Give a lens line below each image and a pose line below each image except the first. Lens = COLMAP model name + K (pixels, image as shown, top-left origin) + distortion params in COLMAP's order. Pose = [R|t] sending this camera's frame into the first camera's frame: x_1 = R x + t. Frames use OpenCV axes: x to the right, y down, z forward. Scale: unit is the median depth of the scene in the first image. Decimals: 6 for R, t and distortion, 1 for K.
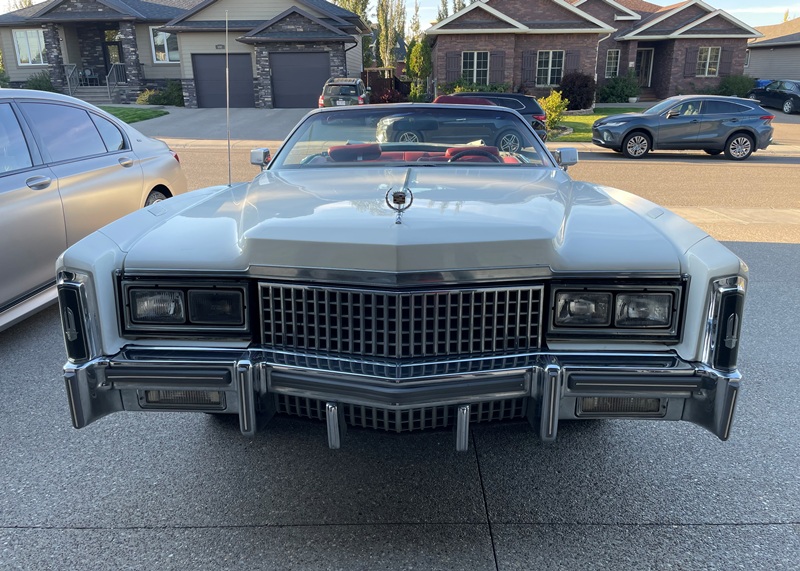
lens RADIAL K [[616.4, 0, 400.0], [0, 616.4, 283.6], [0, 0, 1]] dist [0.057168, -0.100524]
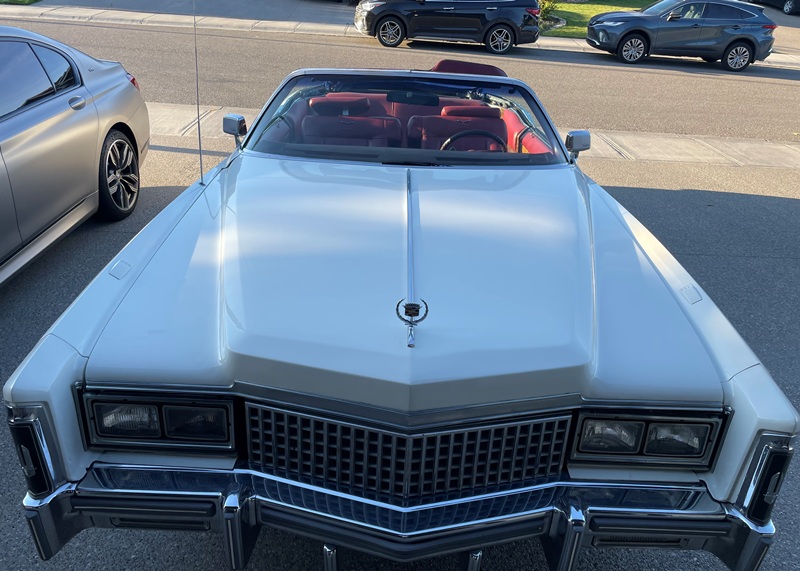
lens RADIAL K [[616.4, 0, 401.0], [0, 616.4, 285.8], [0, 0, 1]] dist [0.057168, -0.100524]
pose [[0.998220, 0.028620, 0.052317, -0.035451], [-0.038459, 0.979445, 0.198012, -0.193671], [-0.045574, -0.199671, 0.978802, 0.100537]]
